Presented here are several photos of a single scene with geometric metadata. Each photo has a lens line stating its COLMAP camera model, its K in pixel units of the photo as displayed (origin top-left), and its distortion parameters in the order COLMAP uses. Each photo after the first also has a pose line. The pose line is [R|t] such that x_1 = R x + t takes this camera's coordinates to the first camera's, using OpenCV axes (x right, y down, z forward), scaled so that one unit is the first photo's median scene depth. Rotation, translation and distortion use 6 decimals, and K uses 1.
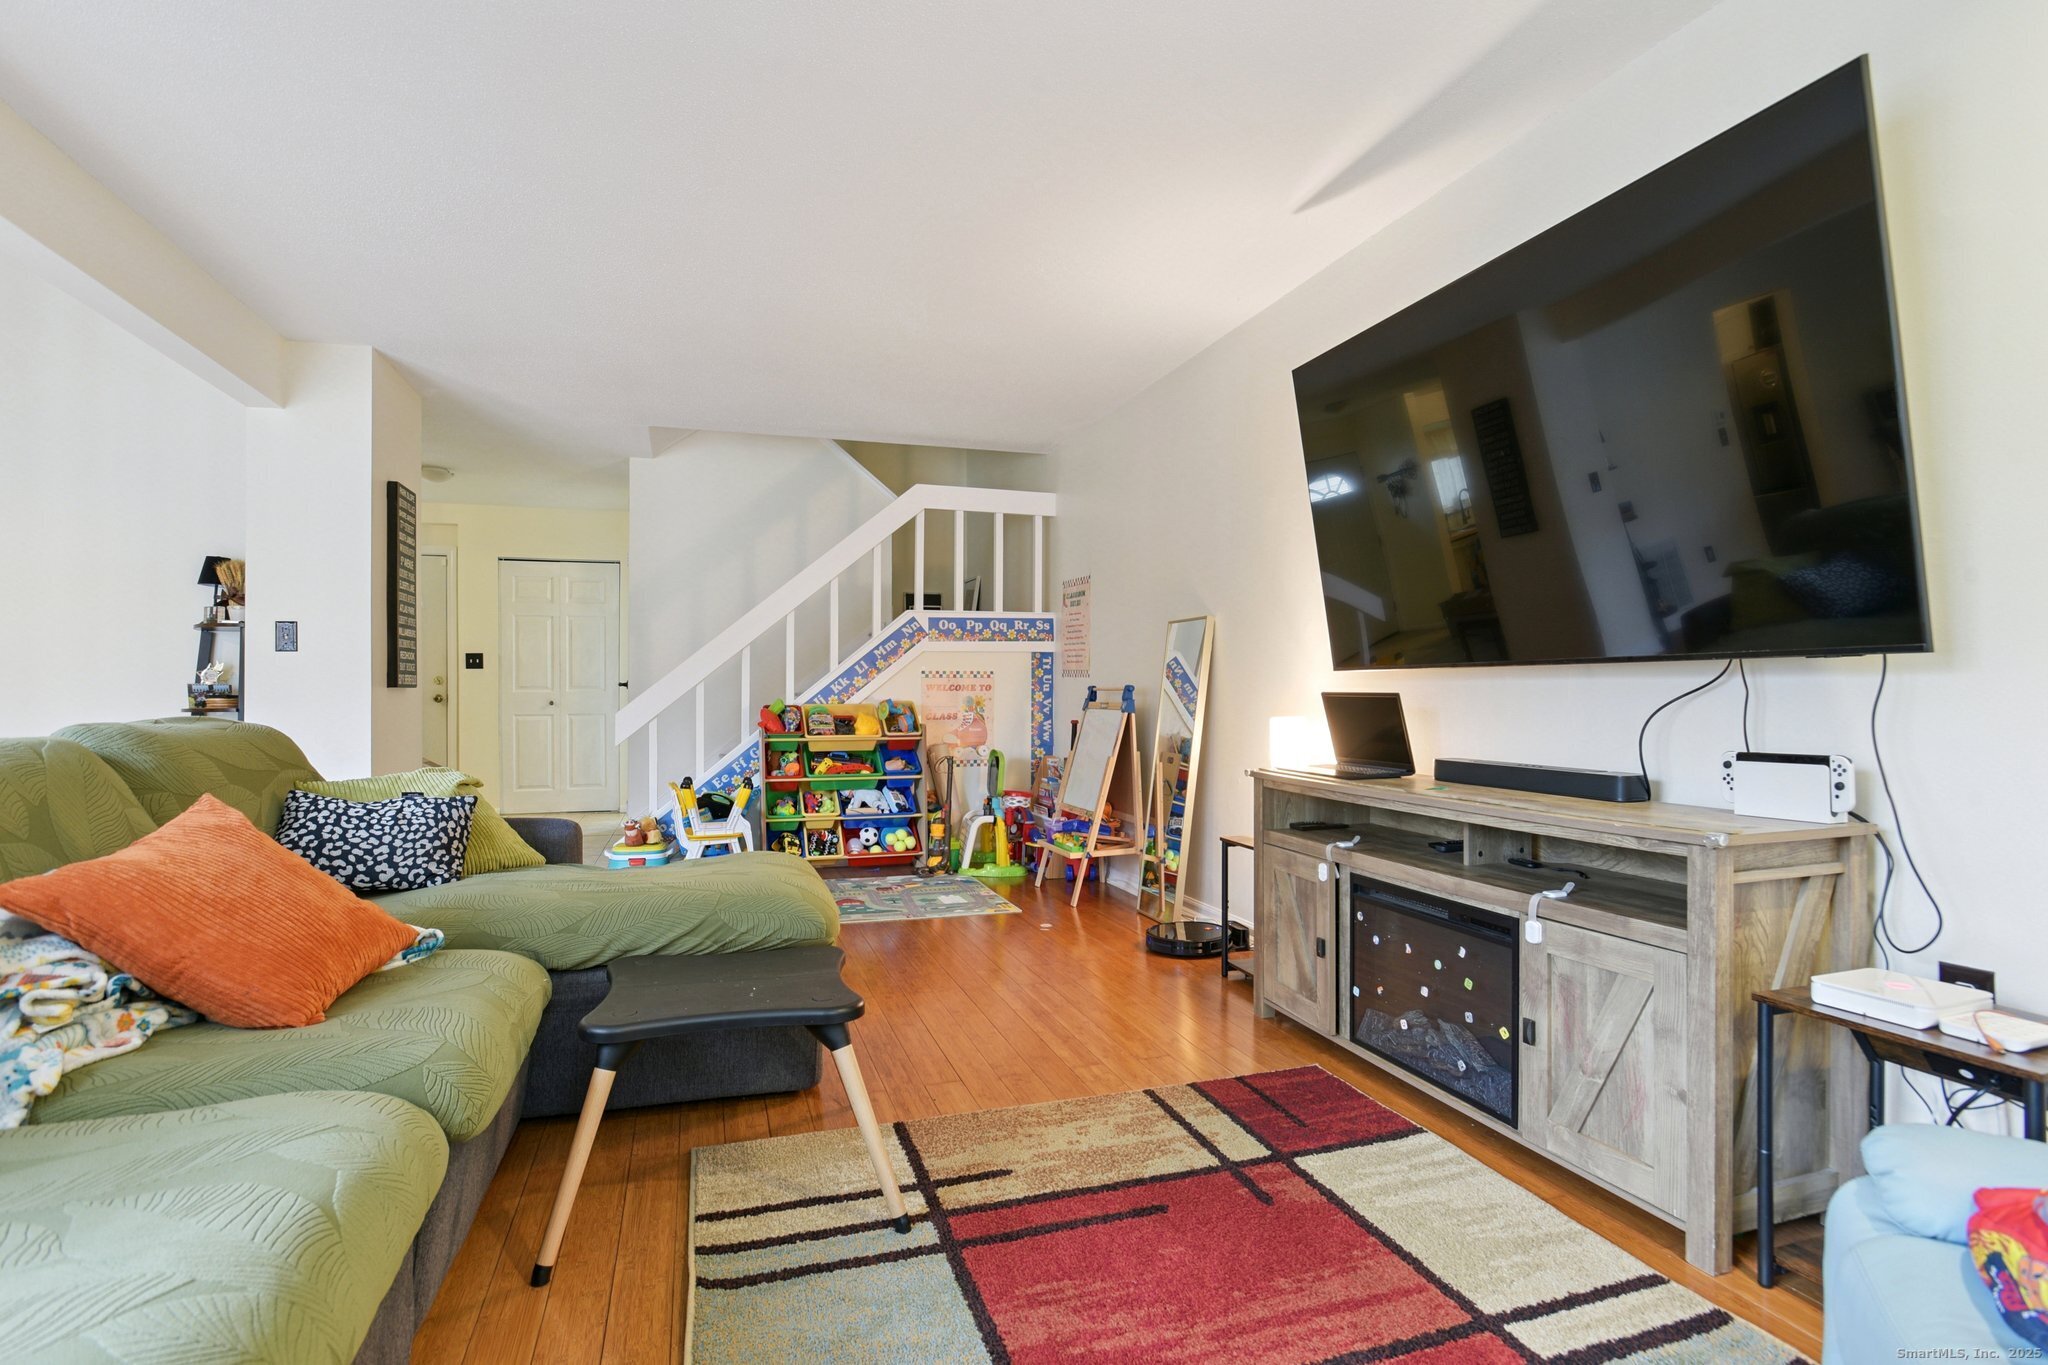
lens RADIAL K [[1002.9, 0, 1022.9], [0, 1002.9, 694.1], [0, 0, 1]] dist [-0.038556, 0.018963]
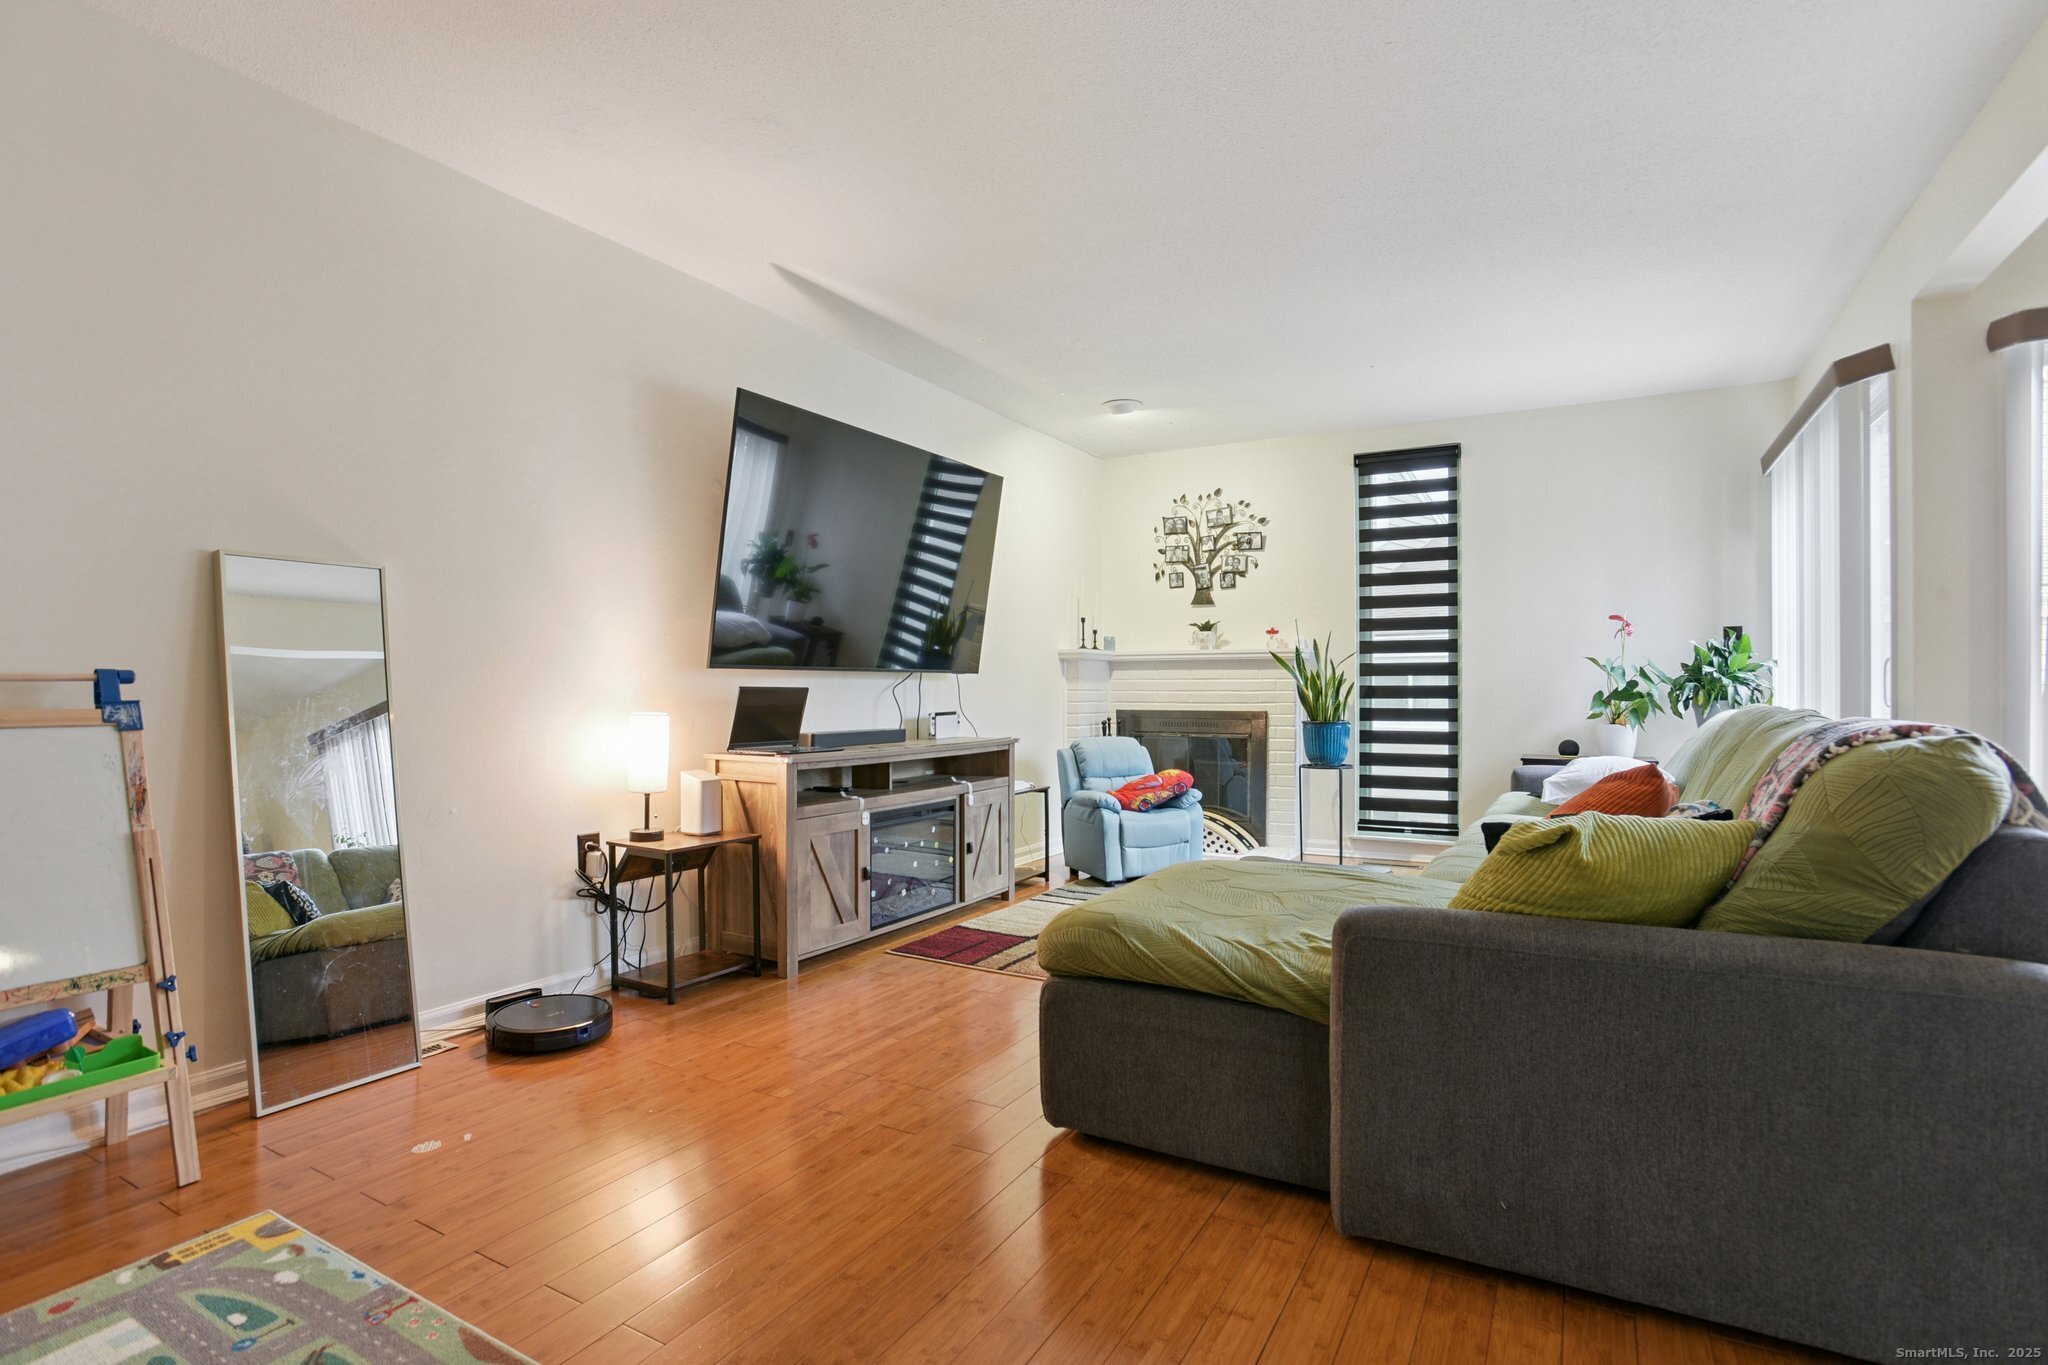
lens RADIAL K [[1002.9, 0, 1044.4], [0, 1002.9, 692.8], [0, 0, 1]] dist [-0.038556, 0.018963]
pose [[-0.684384, -0.002899, 0.729116, -1.107379], [-0.001703, 0.999996, 0.002377, 0.002662], [-0.729120, 0.000385, -0.684386, 2.239394]]
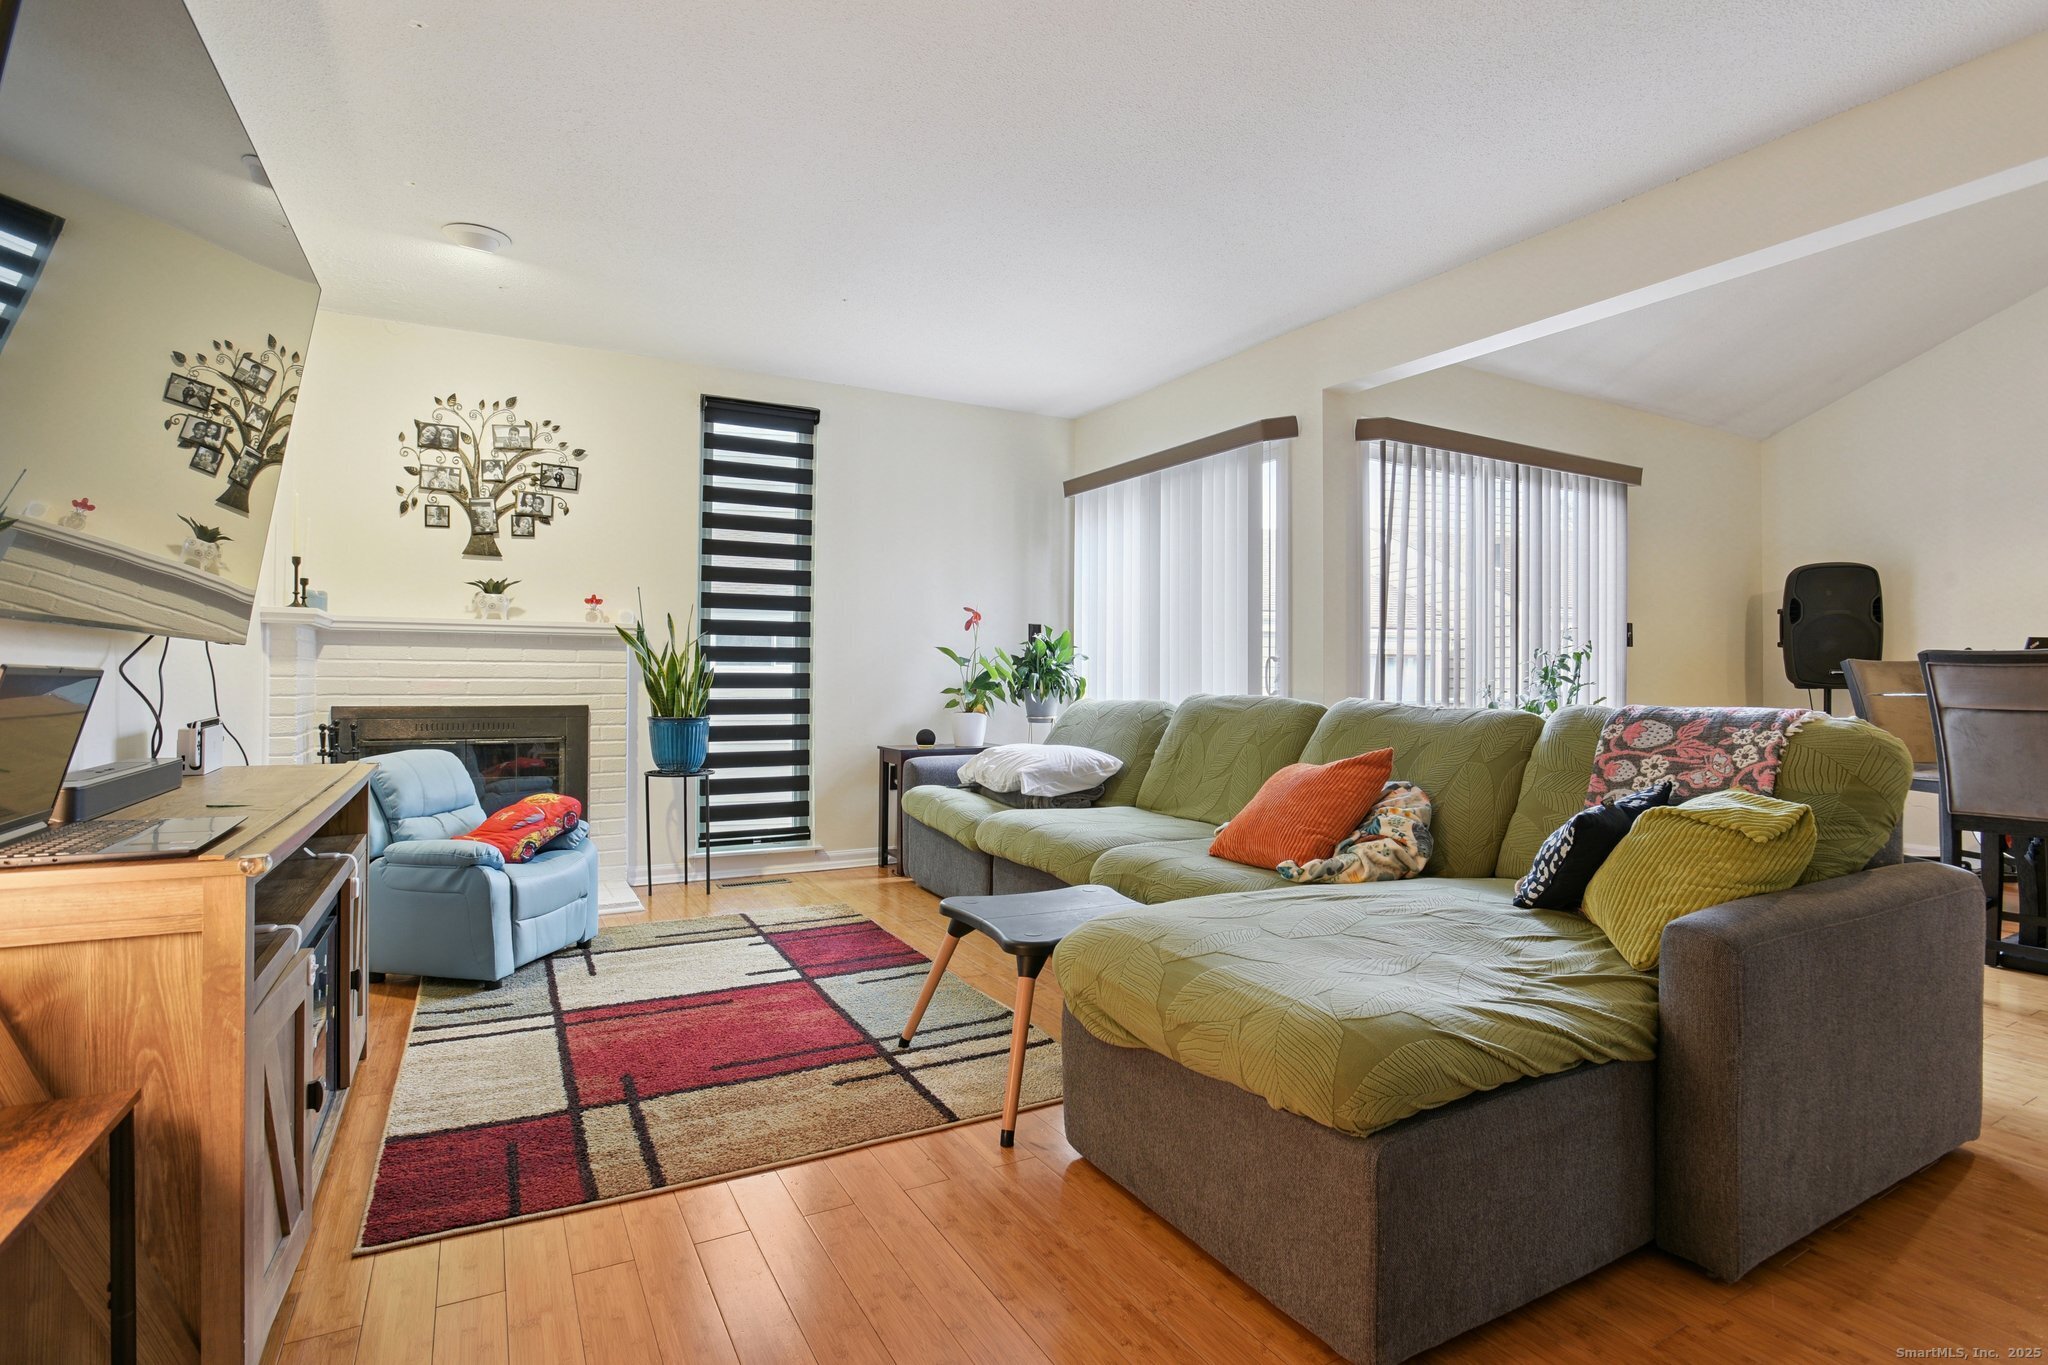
lens RADIAL K [[1002.9, 0, 1022.1], [0, 1002.9, 664.8], [0, 0, 1]] dist [-0.038556, 0.018963]
pose [[-0.981208, -0.009380, -0.192727, -0.000166], [-0.005914, 0.999810, -0.018550, 0.007083], [0.192864, -0.017062, -0.981077, 2.116155]]
